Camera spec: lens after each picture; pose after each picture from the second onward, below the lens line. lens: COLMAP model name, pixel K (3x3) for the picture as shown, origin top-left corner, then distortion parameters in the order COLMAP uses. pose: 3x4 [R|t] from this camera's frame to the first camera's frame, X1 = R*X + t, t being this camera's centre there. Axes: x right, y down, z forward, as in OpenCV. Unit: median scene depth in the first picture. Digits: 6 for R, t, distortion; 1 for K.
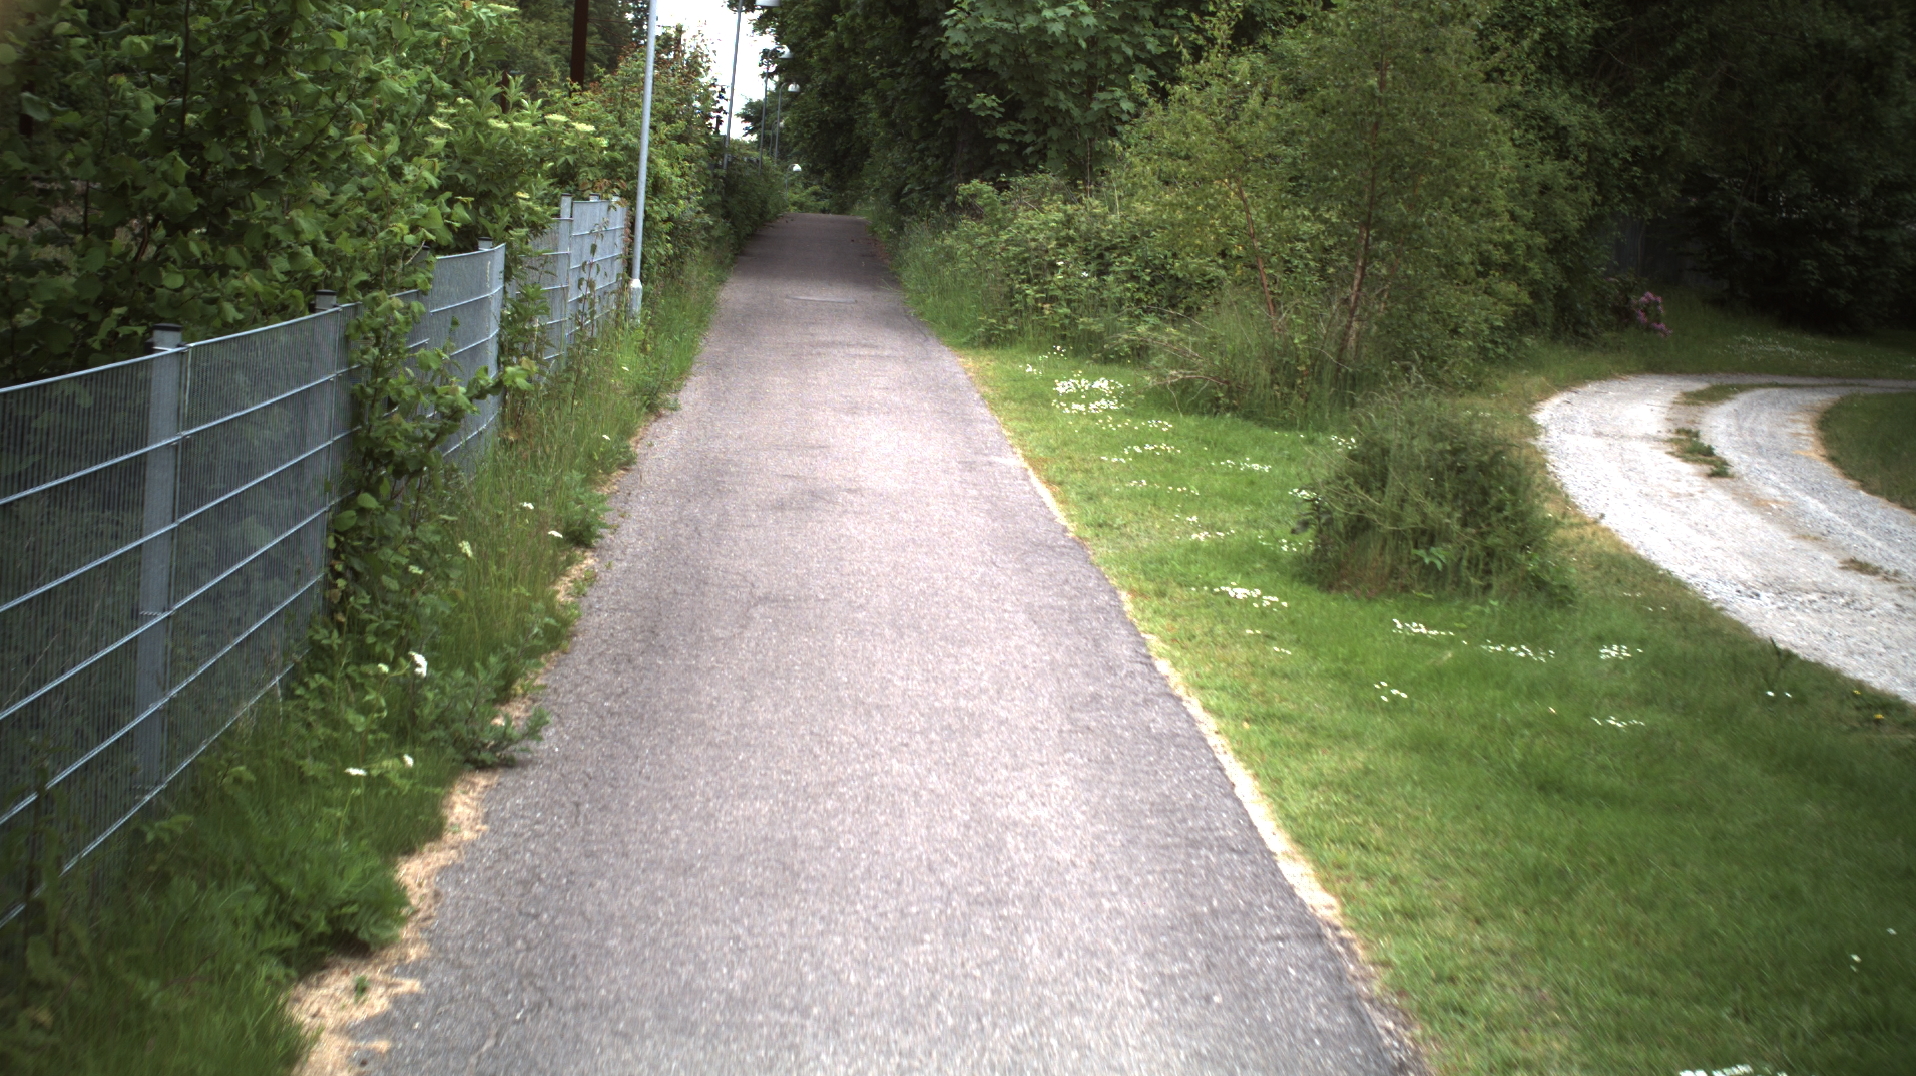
lens RADIAL K [[3188.4, 0, 969.2], [0, 3188.4, 534.5], [0, 0, 1]] dist [-0.233126, 0.000000]
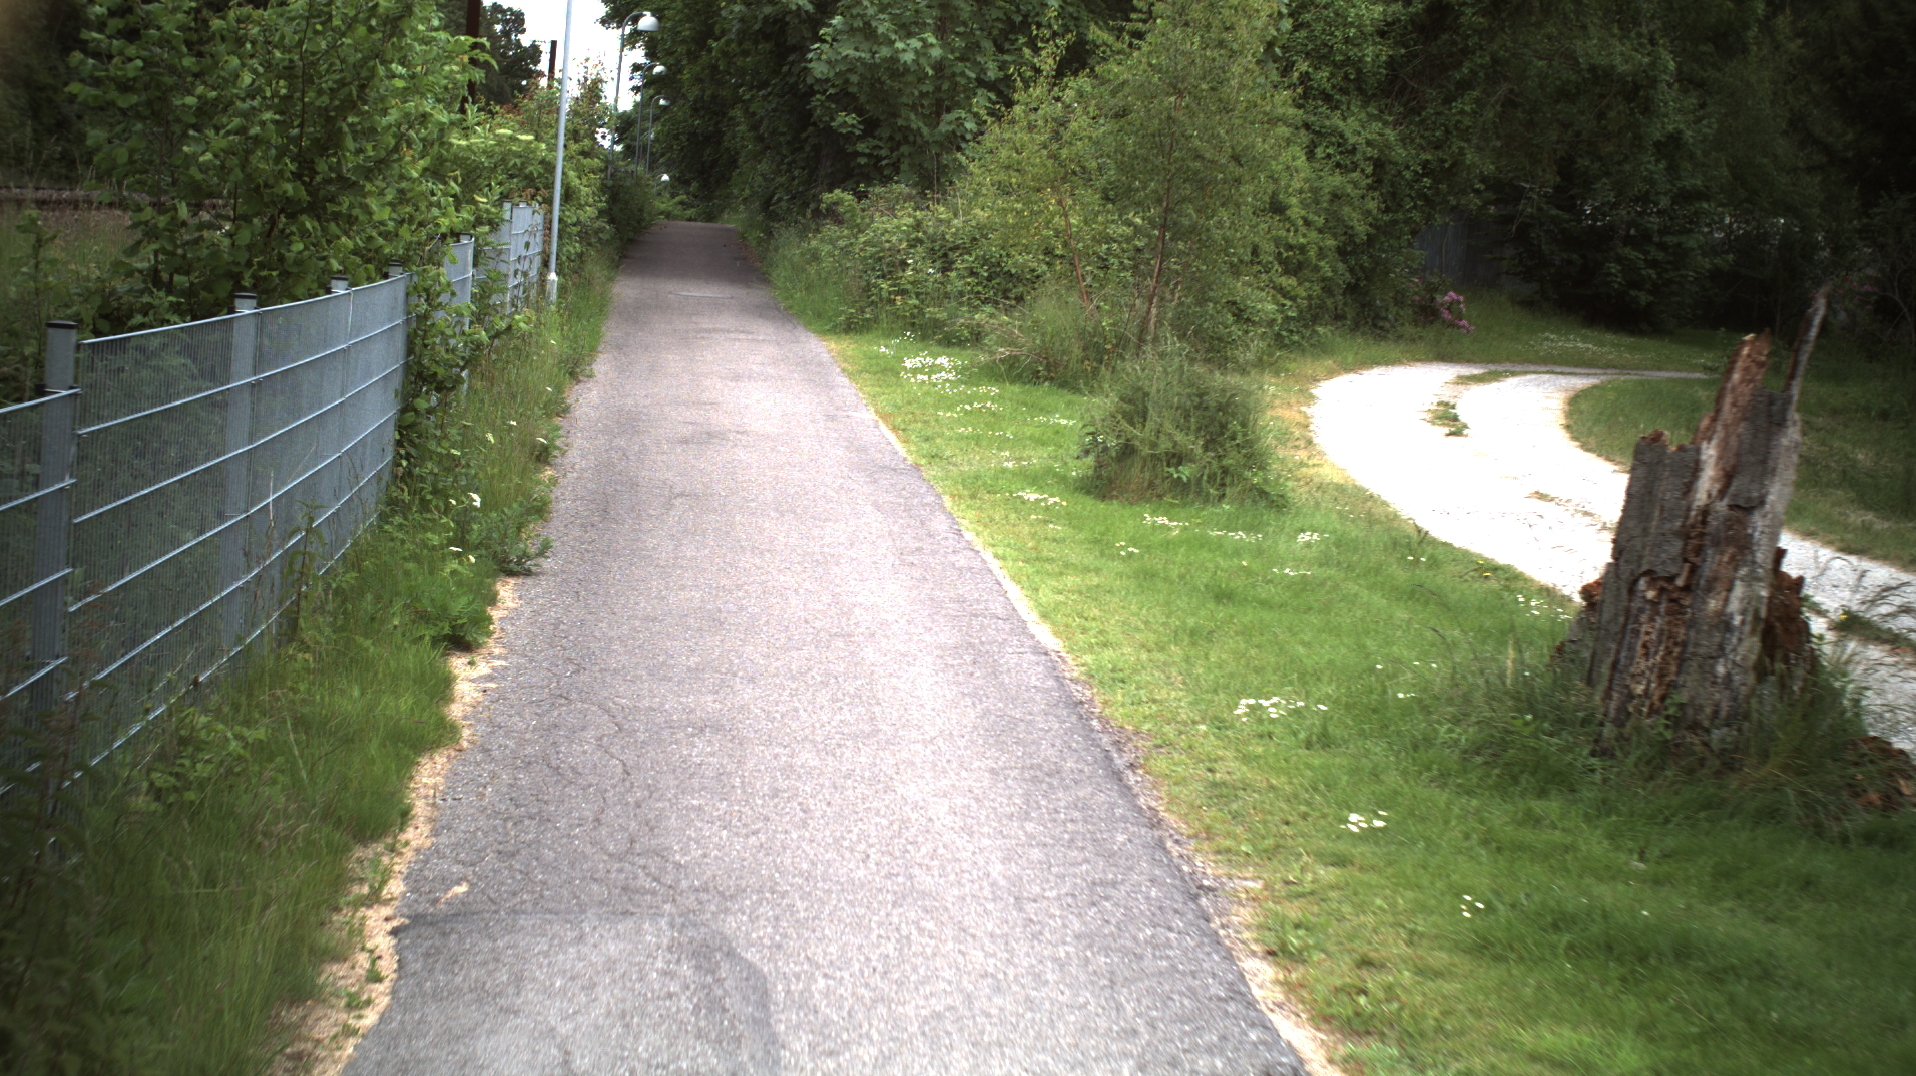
lens RADIAL K [[3188.4, 0, 951.6], [0, 3188.4, 531.6], [0, 0, 1]] dist [-0.233126, 0.000000]
pose [[0.999308, -0.000961, 0.037184, 0.000385], [0.001110, 0.999991, -0.003998, 0.018803], [-0.037180, 0.004036, 0.999300, -0.167722]]
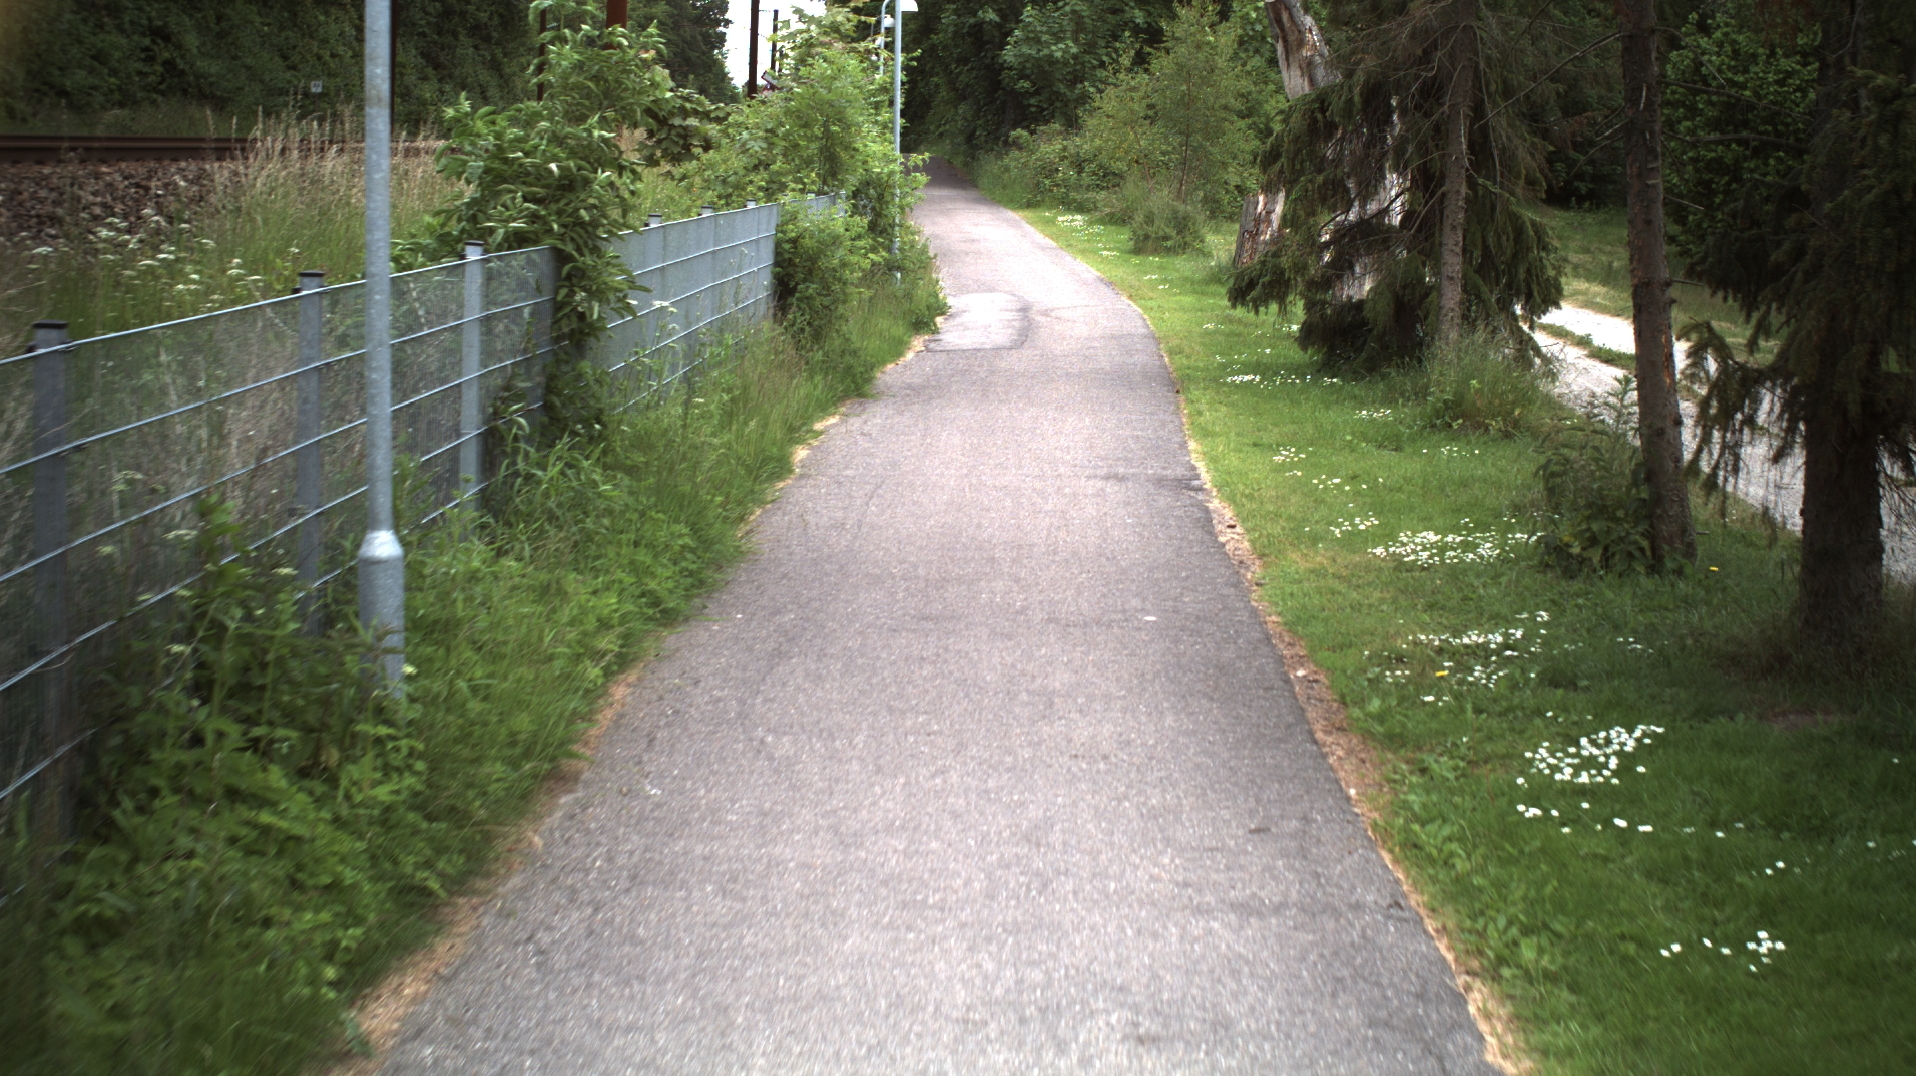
lens RADIAL K [[3188.4, 0, 943.9], [0, 3188.4, 540.0], [0, 0, 1]] dist [-0.233126, 0.000000]
pose [[0.999334, -0.029659, -0.021261, -0.012126], [0.030086, 0.999346, 0.020046, 0.122507], [0.020653, -0.020672, 0.999573, -1.171138]]
